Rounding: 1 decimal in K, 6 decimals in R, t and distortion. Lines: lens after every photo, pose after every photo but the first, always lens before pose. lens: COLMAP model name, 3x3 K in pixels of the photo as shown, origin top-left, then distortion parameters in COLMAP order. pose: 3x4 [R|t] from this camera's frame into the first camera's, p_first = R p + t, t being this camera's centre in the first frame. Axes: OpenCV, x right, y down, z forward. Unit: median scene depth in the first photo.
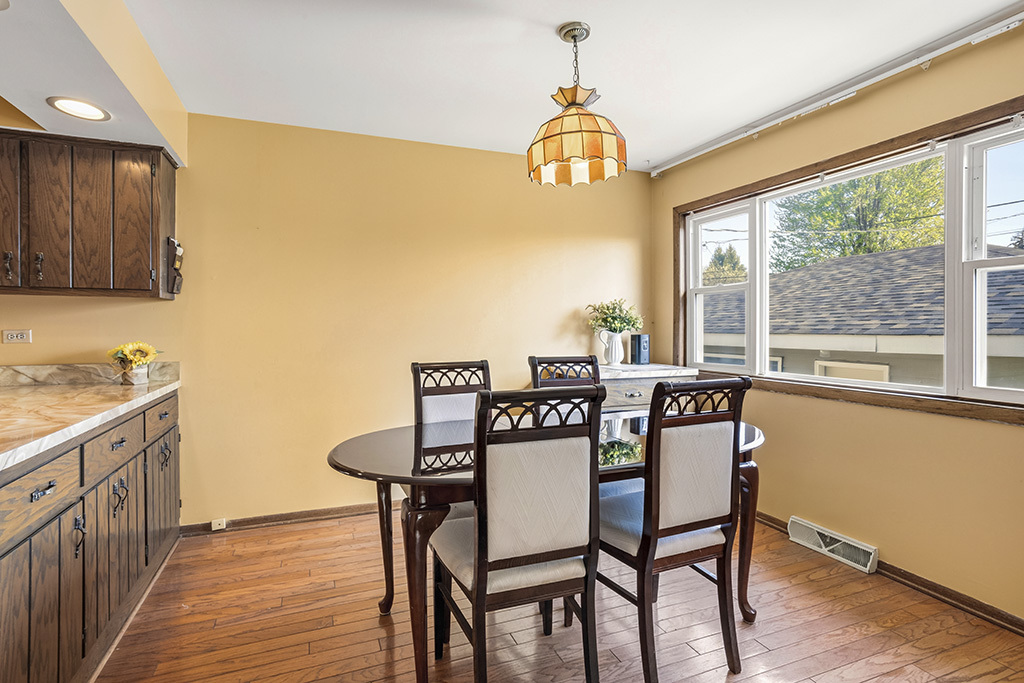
lens RADIAL K [[499.2, 0, 503.4], [0, 499.2, 328.3], [0, 0, 1]] dist [-0.048507, 0.026030]
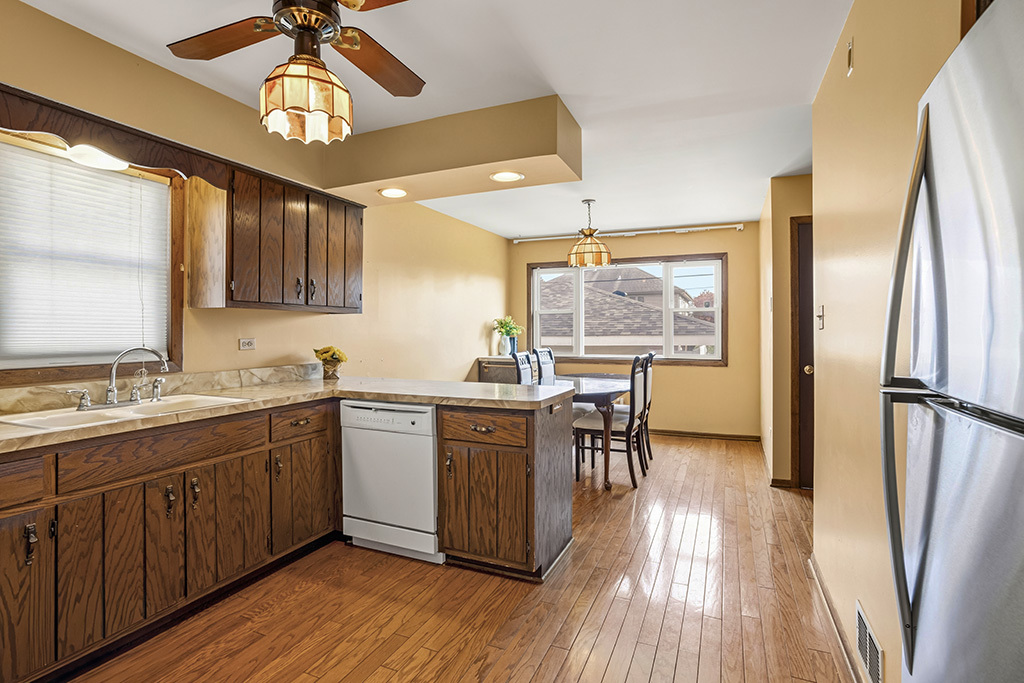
lens RADIAL K [[499.2, 0, 503.4], [0, 499.2, 328.3], [0, 0, 1]] dist [-0.048507, 0.026030]
pose [[0.720343, -0.001949, 0.693615, -1.460061], [0.009042, 0.999937, -0.006581, -0.009035], [-0.693559, 0.011013, 0.720316, -0.309391]]
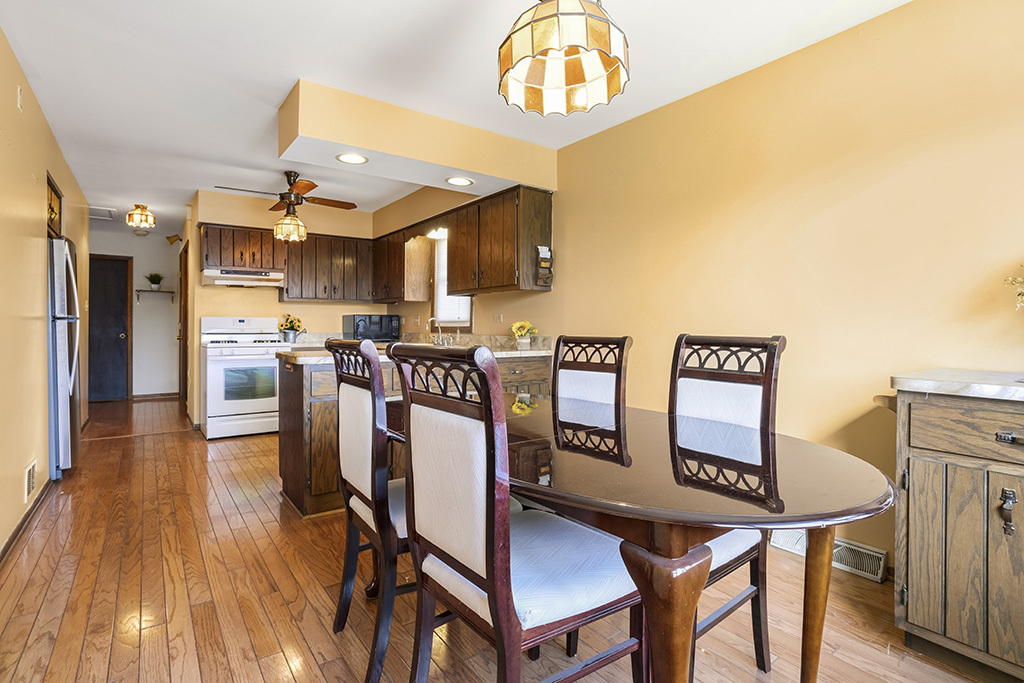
lens RADIAL K [[499.2, 0, 503.4], [0, 499.2, 328.3], [0, 0, 1]] dist [-0.048507, 0.026030]
pose [[0.244229, 0.001242, -0.969717, 0.733365], [-0.009034, 0.999959, -0.000995, 0.054782], [0.969676, 0.009004, 0.244230, 0.620985]]
